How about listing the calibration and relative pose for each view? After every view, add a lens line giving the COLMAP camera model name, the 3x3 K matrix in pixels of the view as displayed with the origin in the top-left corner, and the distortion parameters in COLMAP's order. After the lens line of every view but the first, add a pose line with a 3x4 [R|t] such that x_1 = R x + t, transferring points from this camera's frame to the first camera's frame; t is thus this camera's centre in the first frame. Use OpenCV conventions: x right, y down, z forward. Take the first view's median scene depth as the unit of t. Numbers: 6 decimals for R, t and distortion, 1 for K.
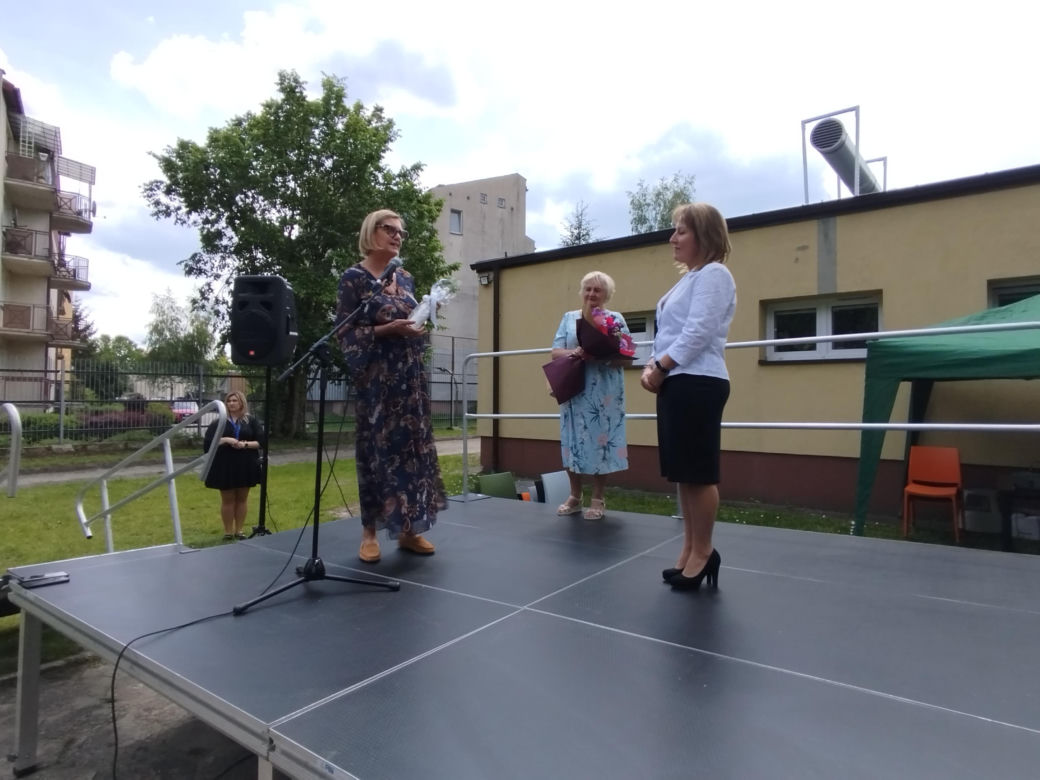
lens RADIAL K [[629.6, 0, 531.1], [0, 629.6, 392.7], [0, 0, 1]] dist [-0.007861, 0.004054]
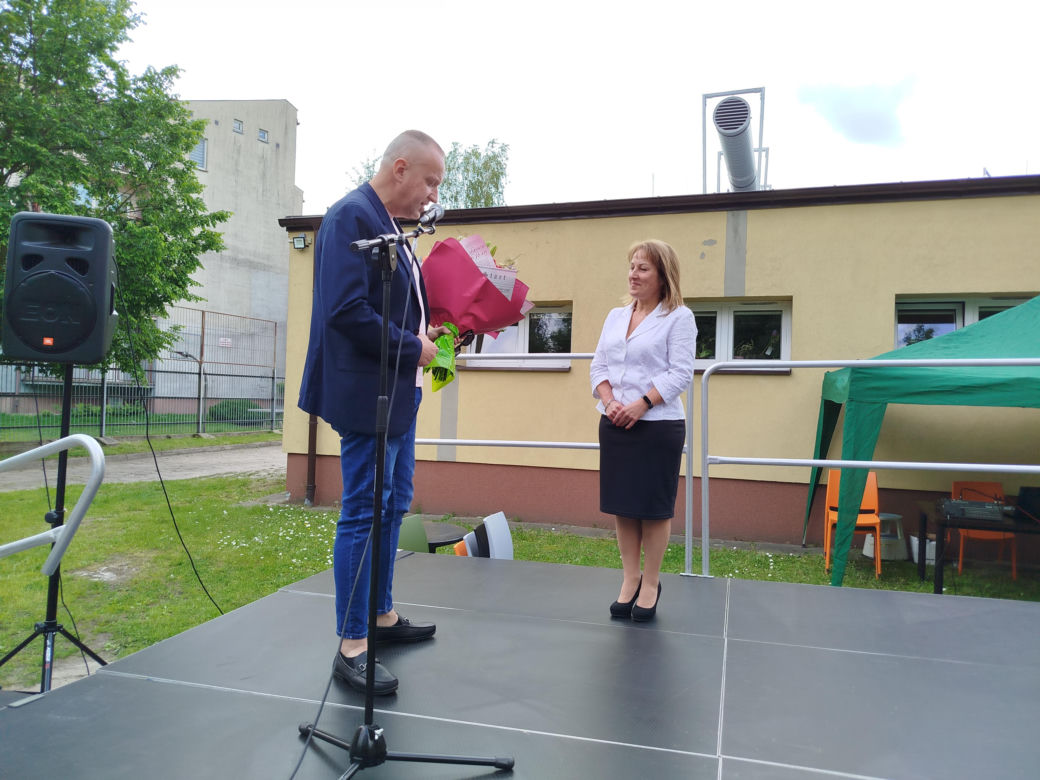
lens RADIAL K [[761.5, 0, 516.6], [0, 761.5, 389.0], [0, 0, 1]] dist [0.006046, -0.001096]
pose [[0.941285, 0.026726, 0.336552, -0.092715], [-0.028511, 0.999593, 0.000362, -0.010408], [-0.336406, -0.009936, 0.941665, 0.051329]]
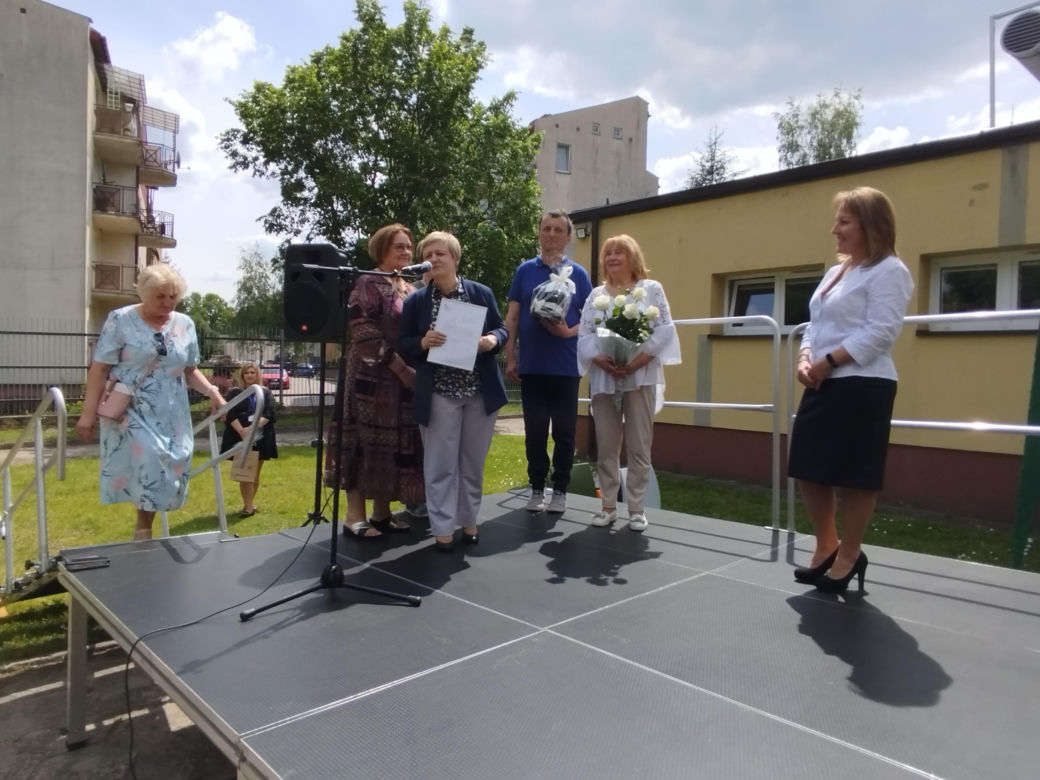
lens RADIAL K [[737.5, 0, 525.8], [0, 737.5, 394.9], [0, 0, 1]] dist [-0.007036, -0.005581]
pose [[0.983193, 0.018902, -0.181590, 0.026612], [-0.009204, 0.998493, 0.054101, -0.008972], [0.182339, -0.051520, 0.981885, -0.004071]]
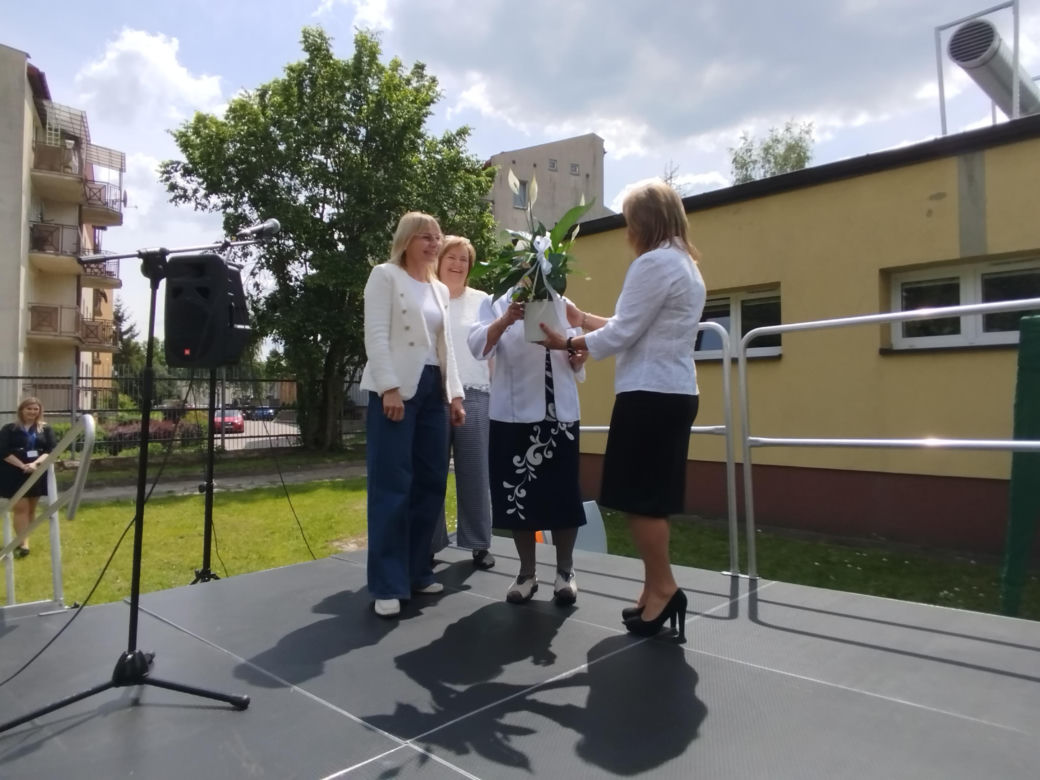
lens RADIAL K [[726.5, 0, 537.1], [0, 726.5, 385.9], [0, 0, 1]] dist [-0.003338, -0.007396]
pose [[0.991255, -0.014144, -0.131201, 0.040230], [0.012637, 0.999844, -0.012312, -0.001132], [0.131355, 0.010546, 0.991279, 0.051989]]
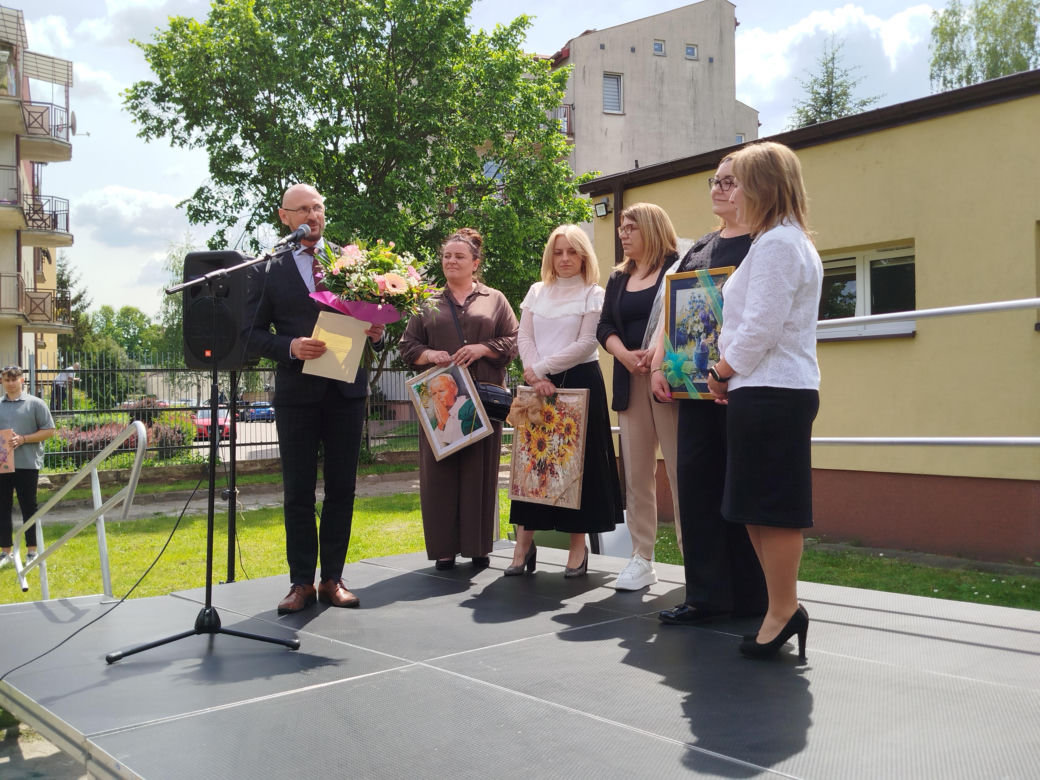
lens RADIAL K [[1130.7, 0, 526.6], [0, 1130.7, 400.4], [0, 0, 1]] dist [0.038551, -0.046186]
pose [[0.967242, -0.022372, -0.252870, 0.095770], [0.027594, 0.999472, 0.017126, -0.006577], [0.252354, -0.023542, 0.967349, -0.080246]]
